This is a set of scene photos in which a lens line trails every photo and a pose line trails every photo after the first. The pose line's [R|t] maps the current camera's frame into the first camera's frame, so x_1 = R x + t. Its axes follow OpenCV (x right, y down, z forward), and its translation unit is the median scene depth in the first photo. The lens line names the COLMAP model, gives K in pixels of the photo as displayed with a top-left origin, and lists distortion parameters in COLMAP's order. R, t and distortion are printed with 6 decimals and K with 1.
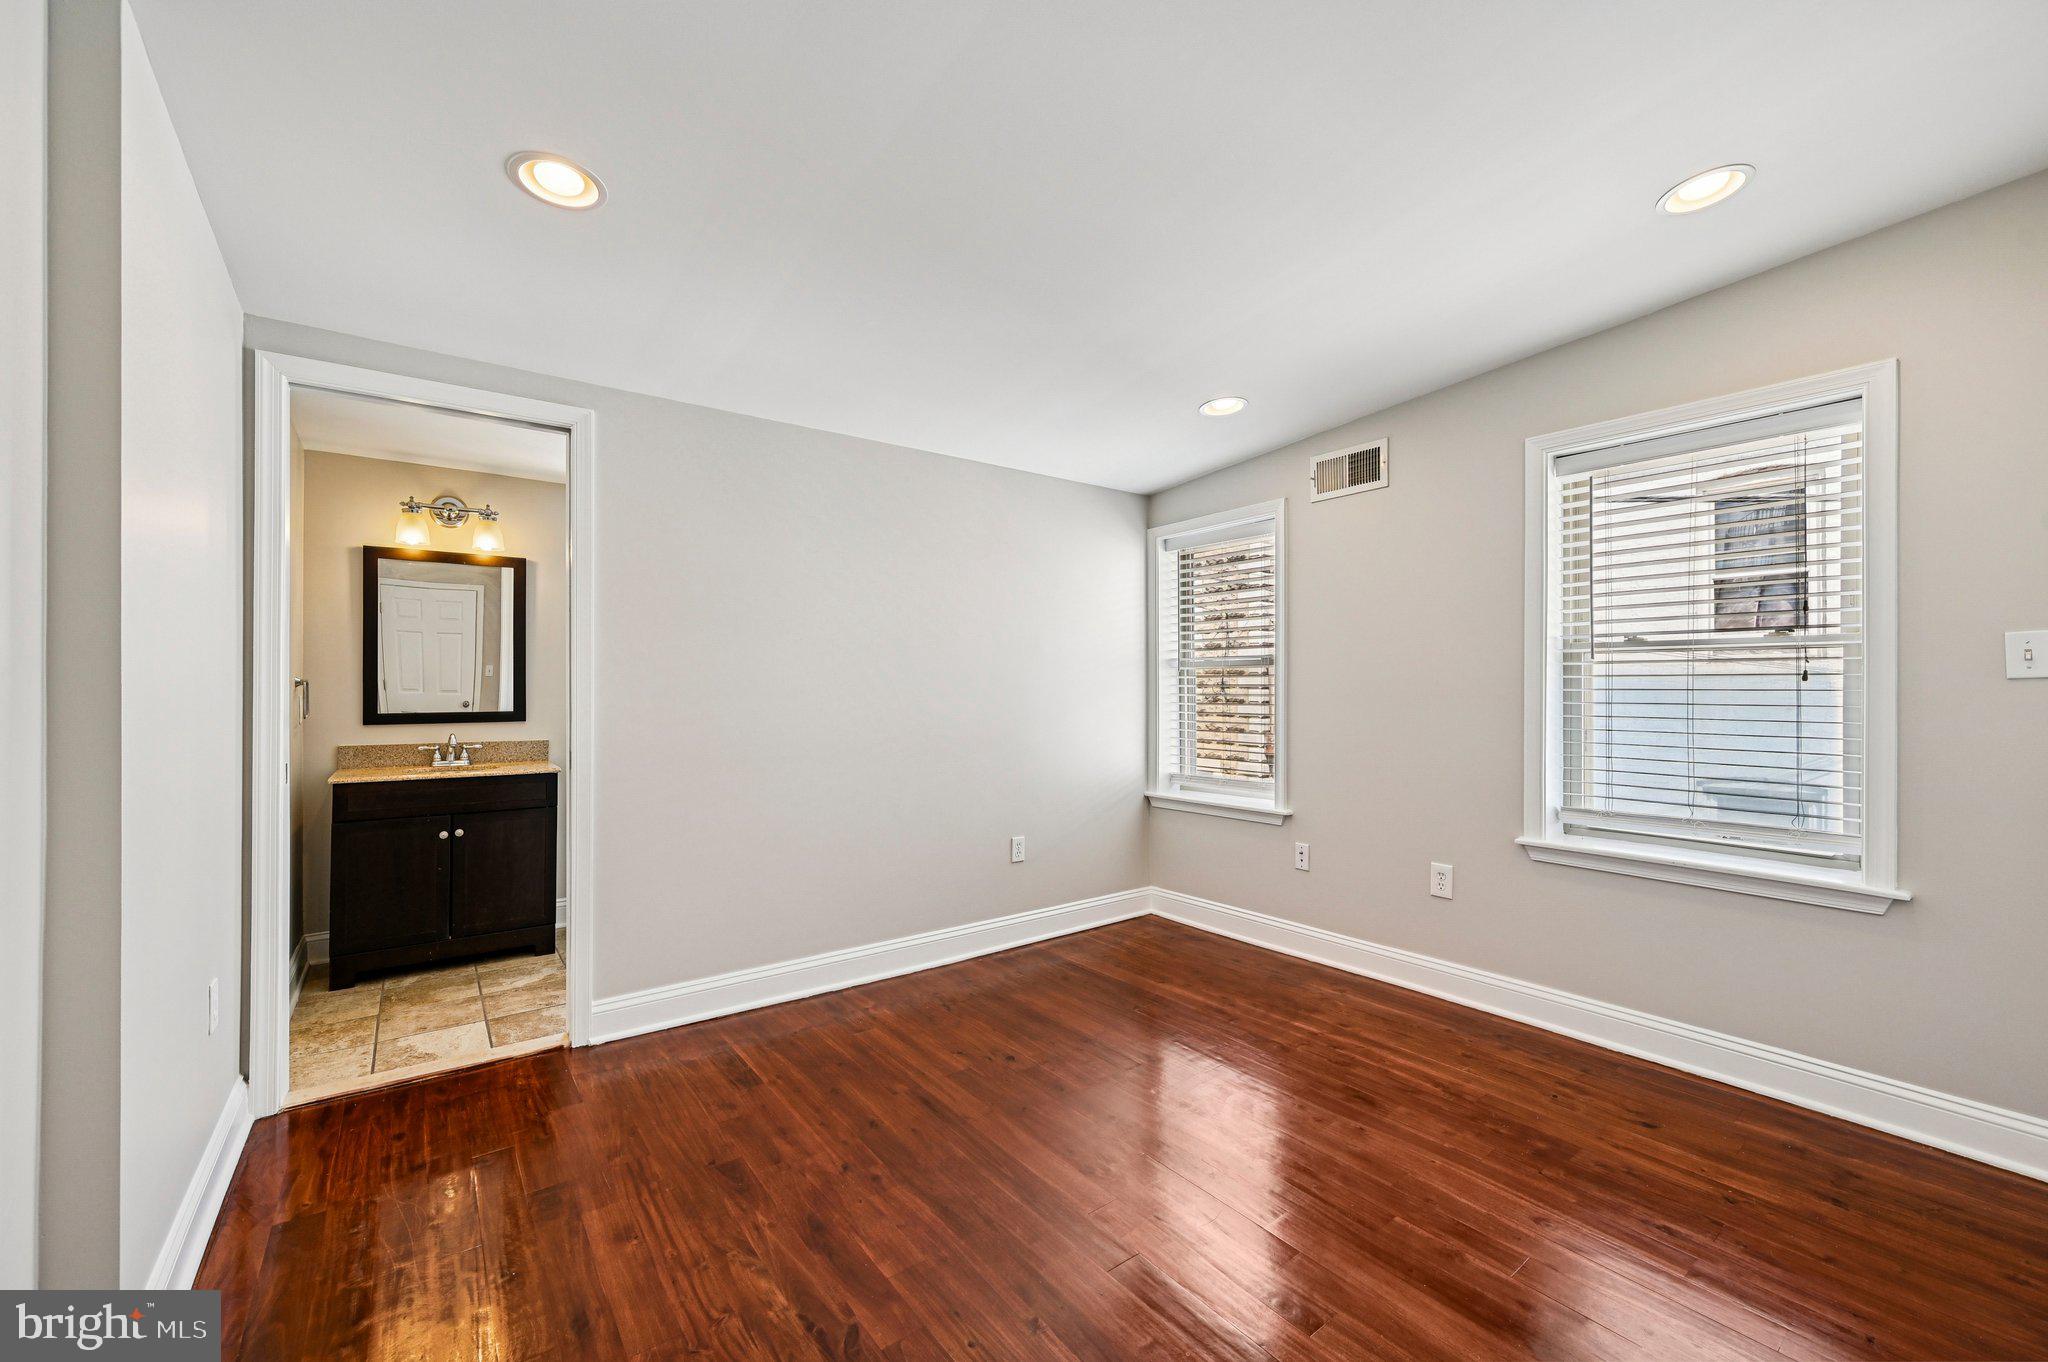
lens RADIAL K [[805.4, 0, 1018.0], [0, 805.4, 688.7], [0, 0, 1]] dist [-0.001846, 0.000007]
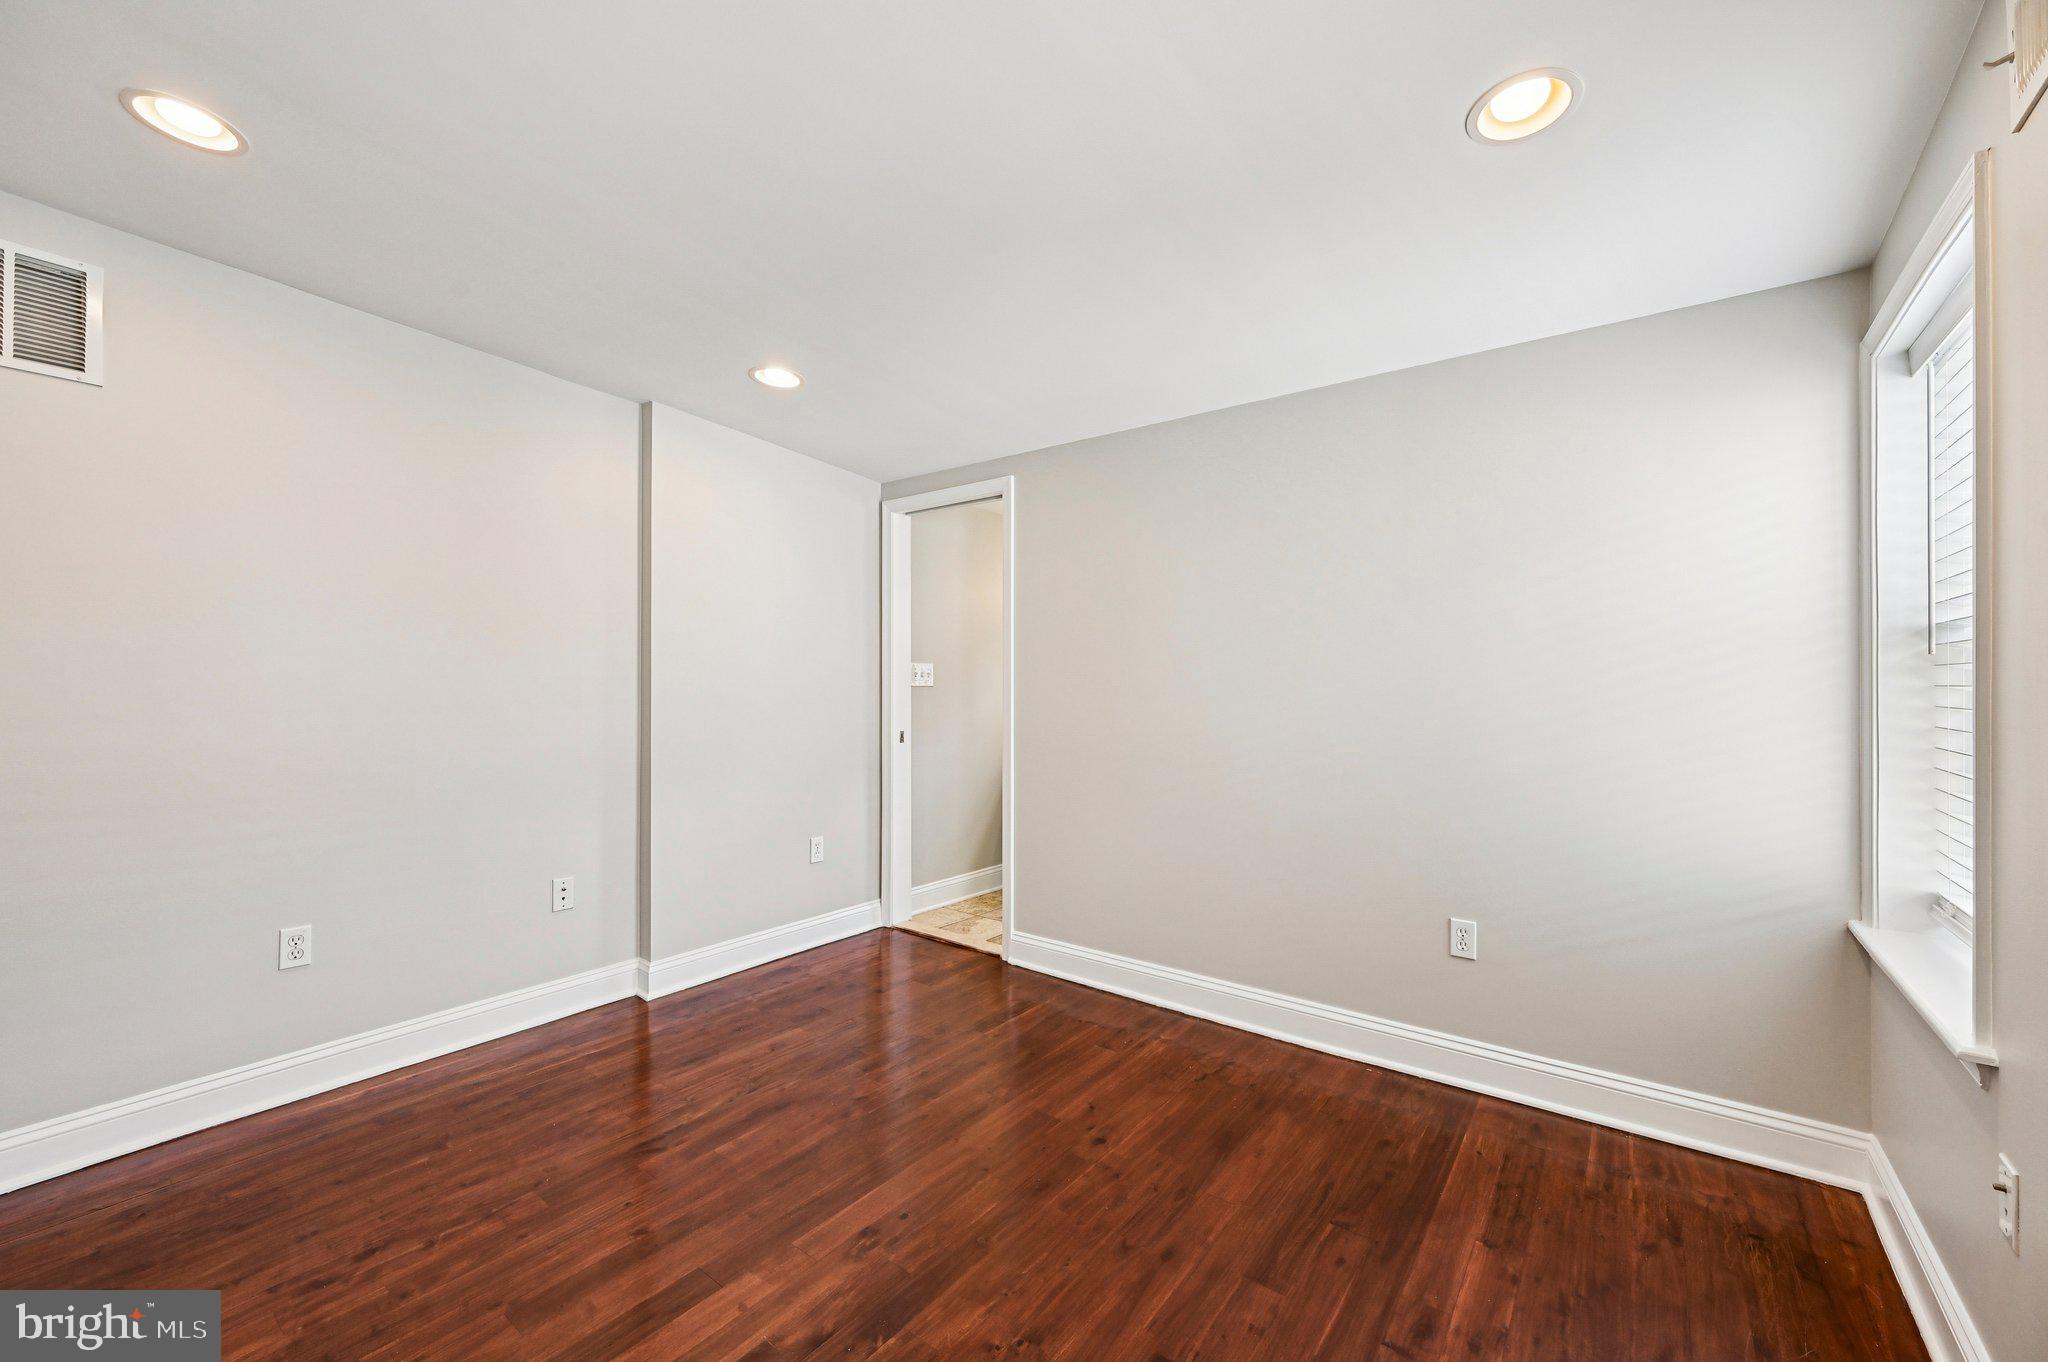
lens RADIAL K [[799.6, 0, 1043.9], [0, 799.6, 687.6], [0, 0, 1]] dist [-0.000423, 0.000088]
pose [[0.288681, 0.003205, -0.957420, 0.712660], [-0.002192, 0.999994, 0.002686, -0.006044], [0.957423, 0.001324, 0.288686, 0.669625]]
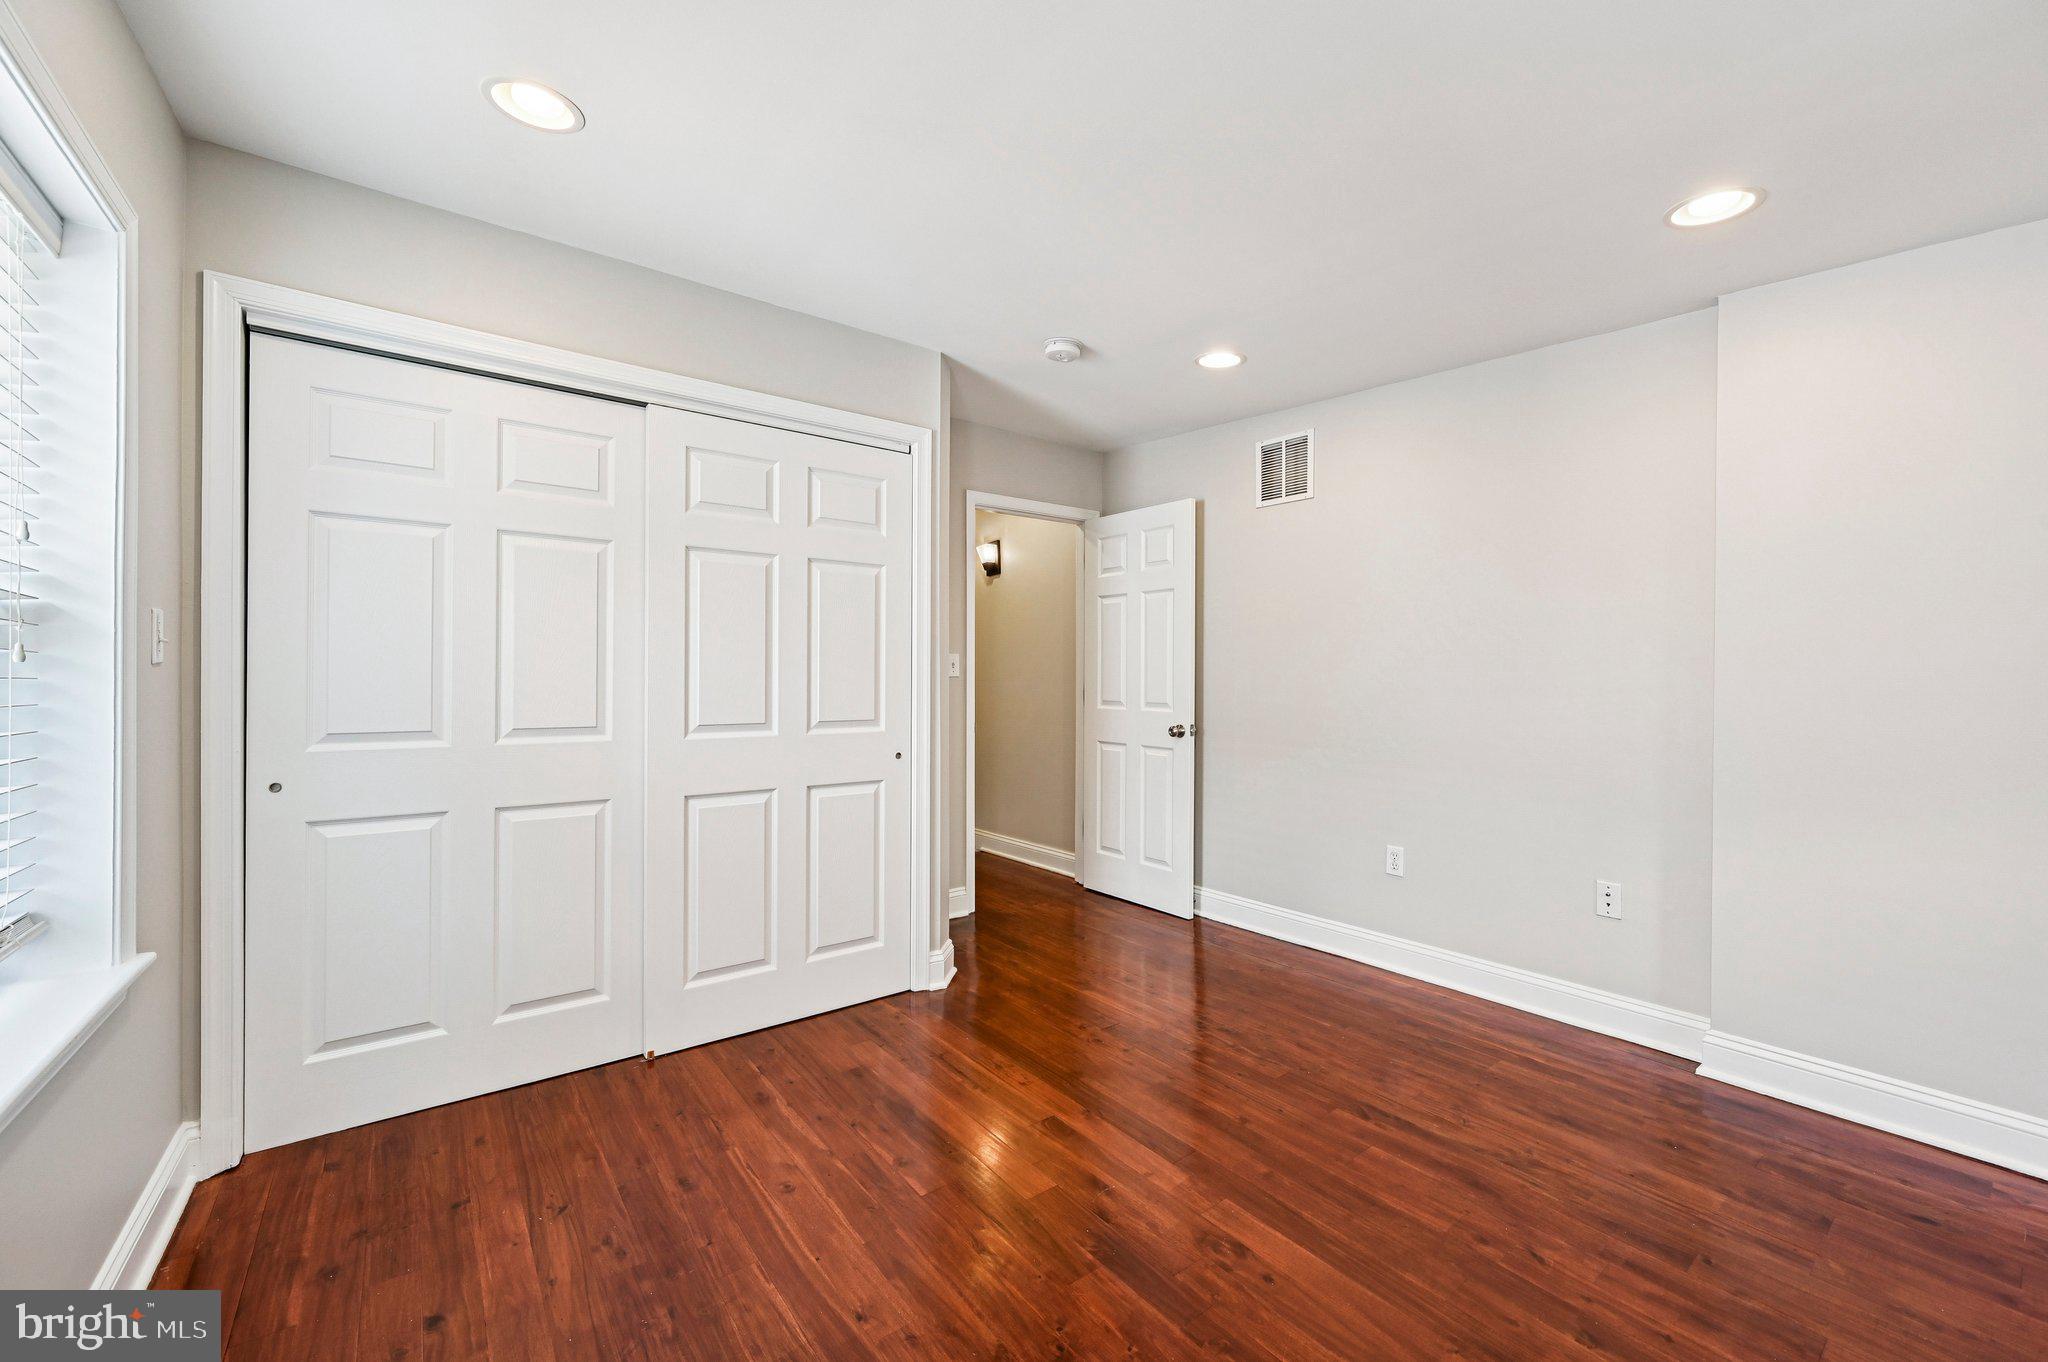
lens RADIAL K [[818.0, 0, 1038.4], [0, 818.0, 678.2], [0, 0, 1]] dist [-0.001362, -0.000172]
pose [[-0.999725, 0.001487, -0.023408, 0.227388], [0.001324, 0.999975, 0.006974, -0.002848], [0.023417, 0.006941, -0.999702, 1.328547]]
